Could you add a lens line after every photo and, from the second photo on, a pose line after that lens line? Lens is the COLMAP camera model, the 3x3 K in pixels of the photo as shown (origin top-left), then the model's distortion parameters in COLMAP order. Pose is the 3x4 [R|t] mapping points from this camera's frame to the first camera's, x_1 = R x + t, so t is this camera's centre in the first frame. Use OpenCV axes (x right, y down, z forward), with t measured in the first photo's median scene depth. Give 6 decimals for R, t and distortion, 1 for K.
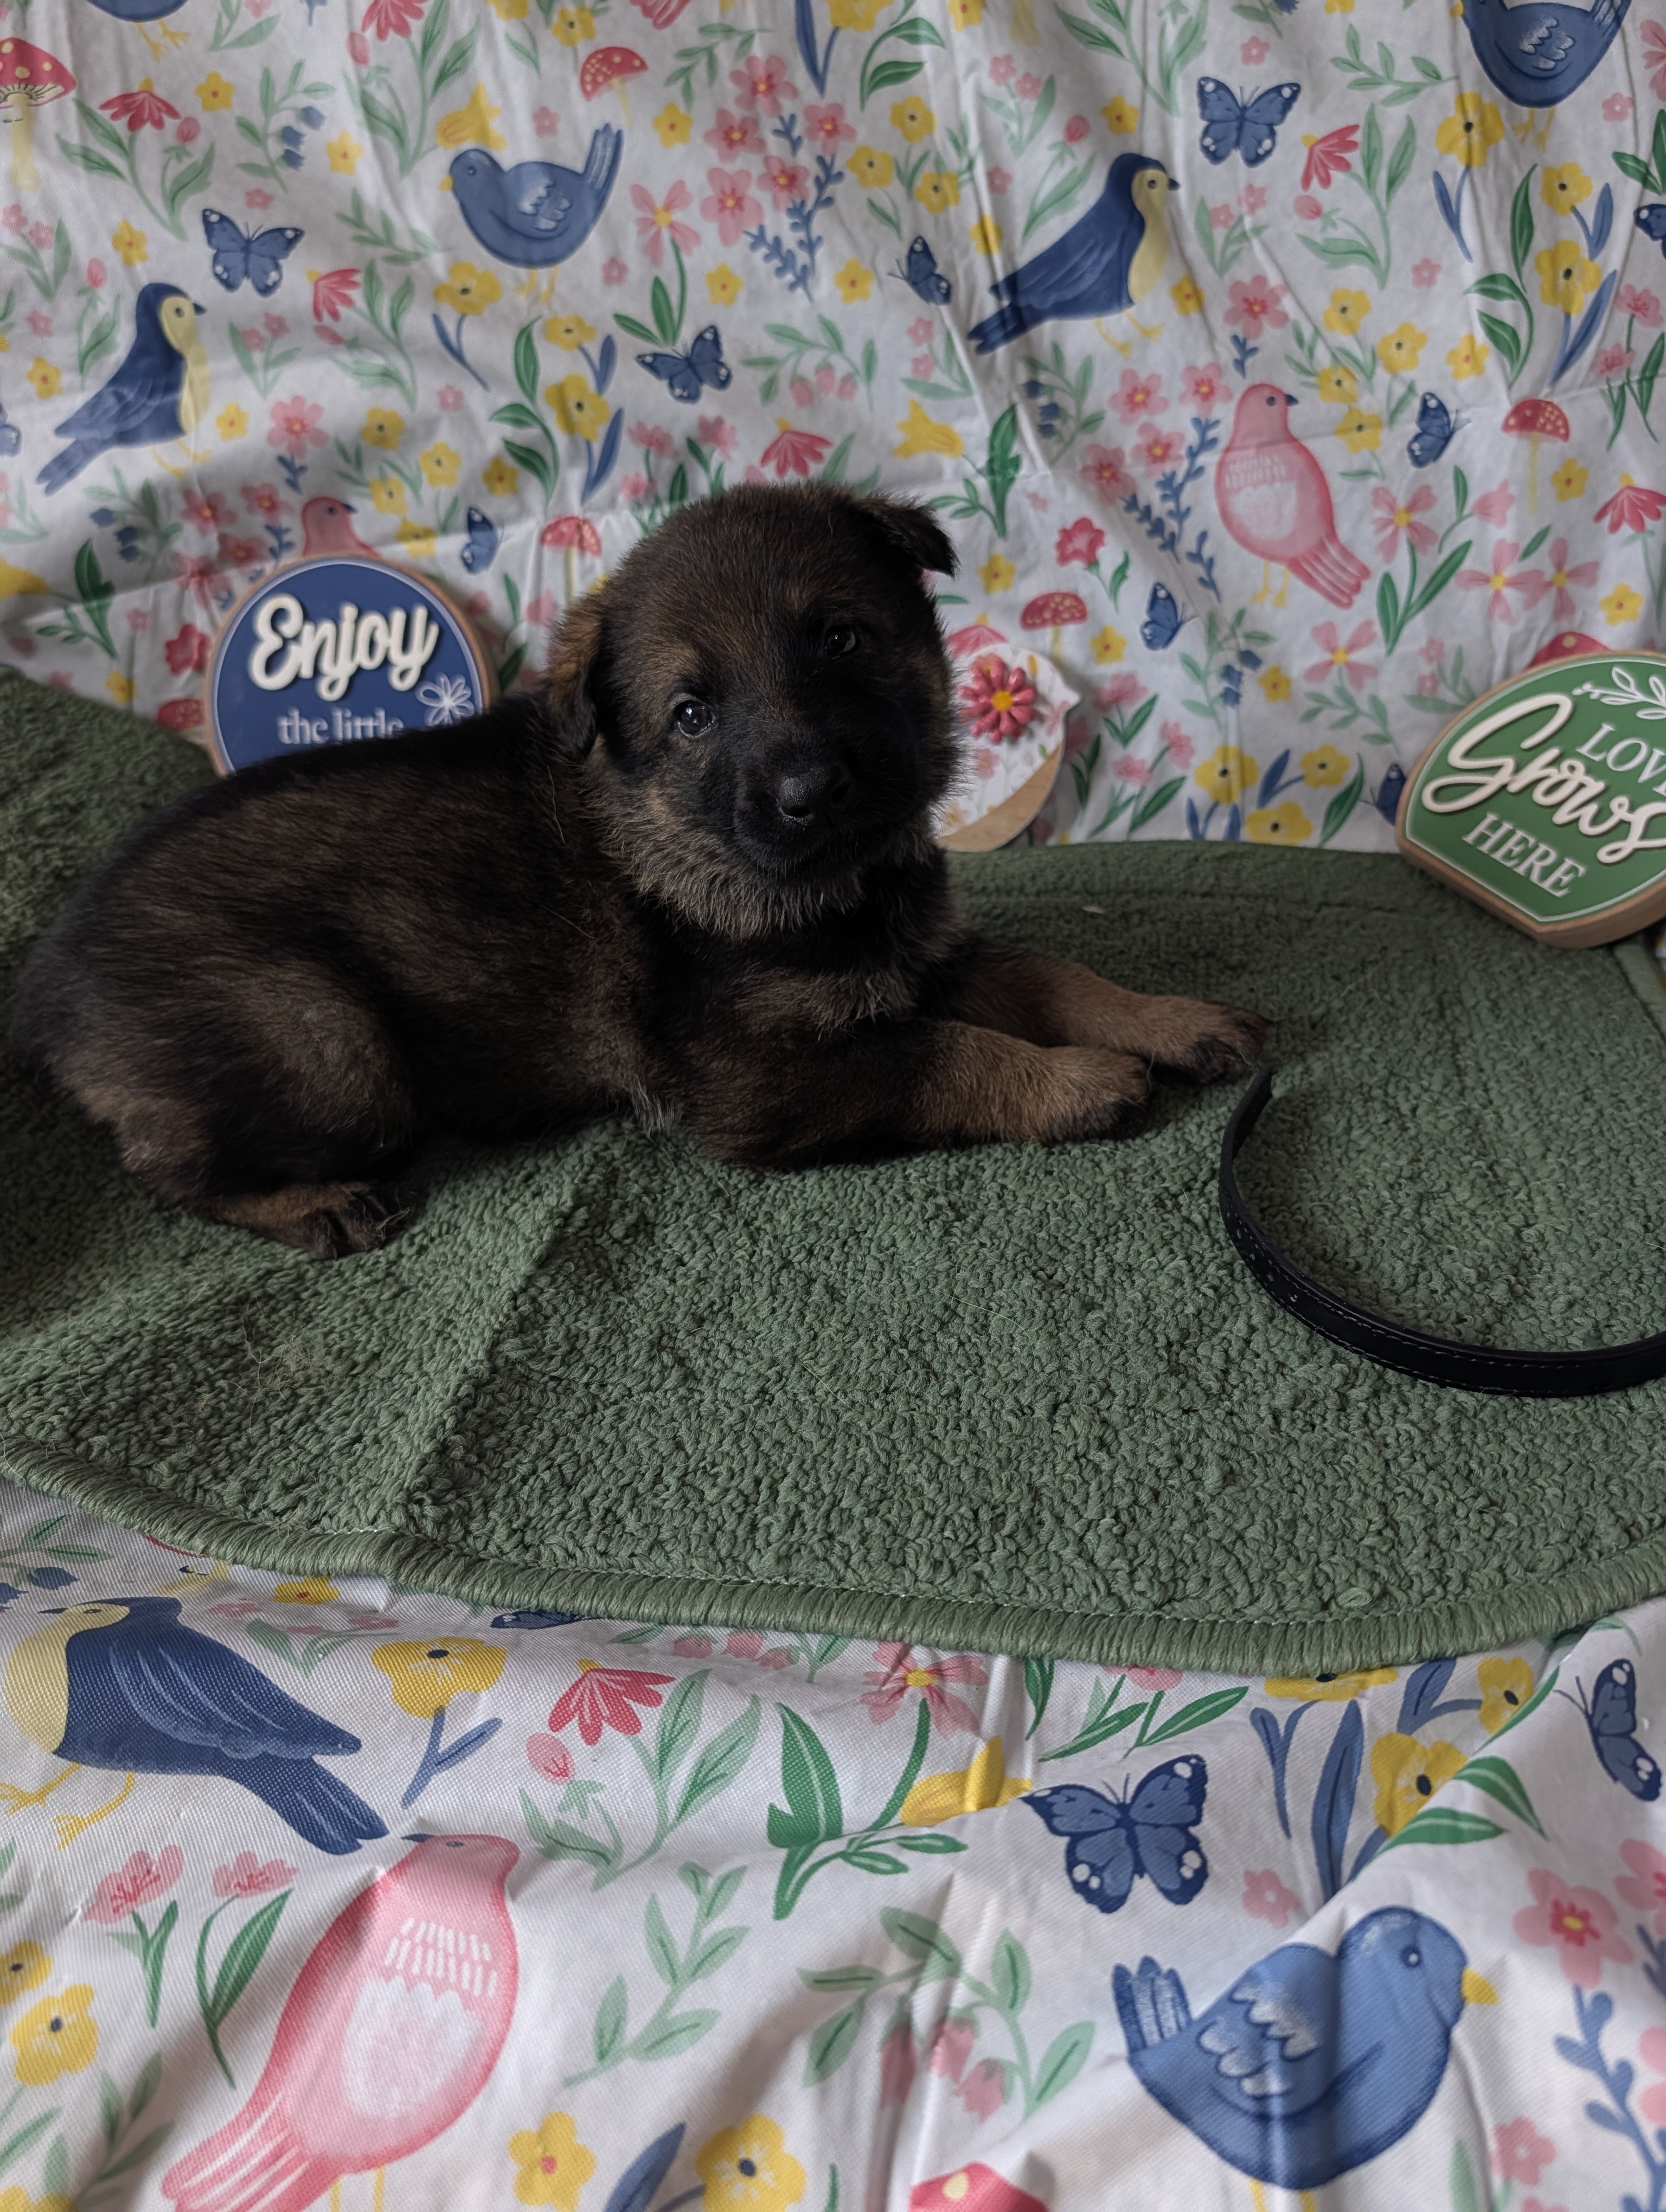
lens RADIAL K [[1586.7, 0, 851.2], [0, 1586.7, 1091.6], [0, 0, 1]] dist [0.024978, -0.016913]
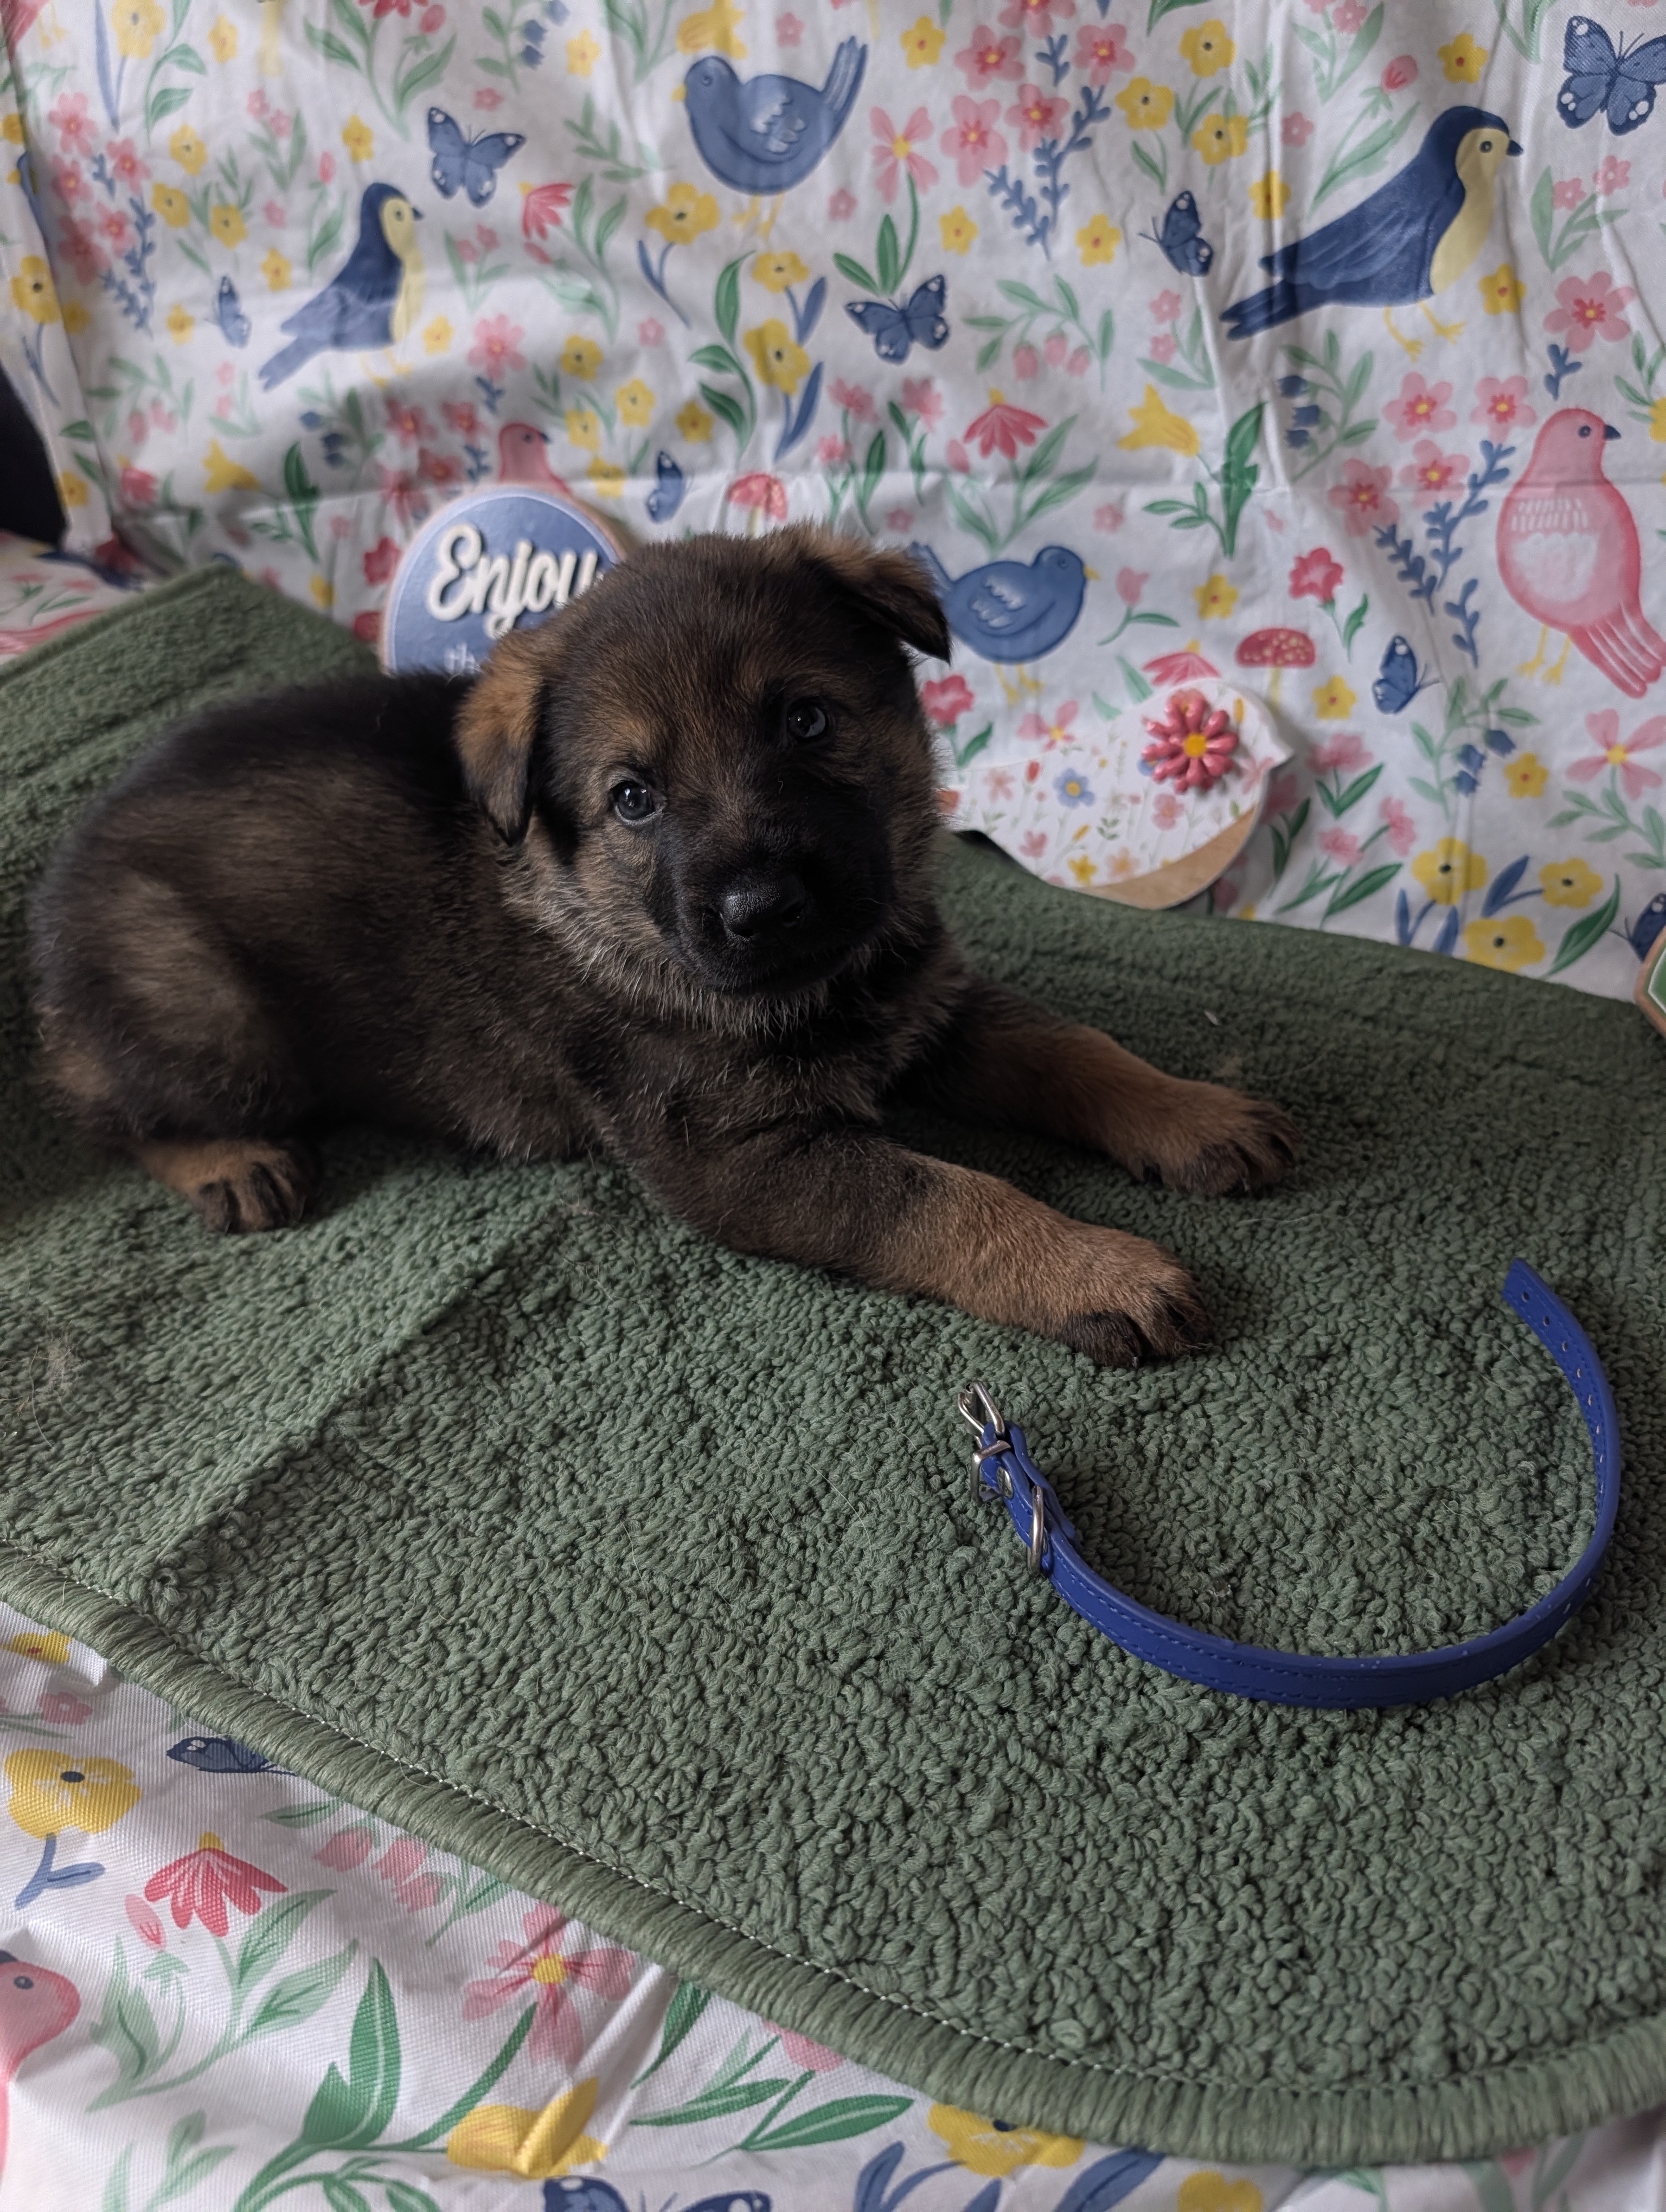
lens RADIAL K [[1611.9, 0, 833.0], [0, 1611.9, 1106.0], [0, 0, 1]] dist [0.021962, -0.019471]
pose [[0.954382, 0.199705, -0.221974, 0.150613], [-0.183419, 0.978727, 0.091925, -0.104747], [0.235610, -0.047017, 0.970710, 0.097191]]
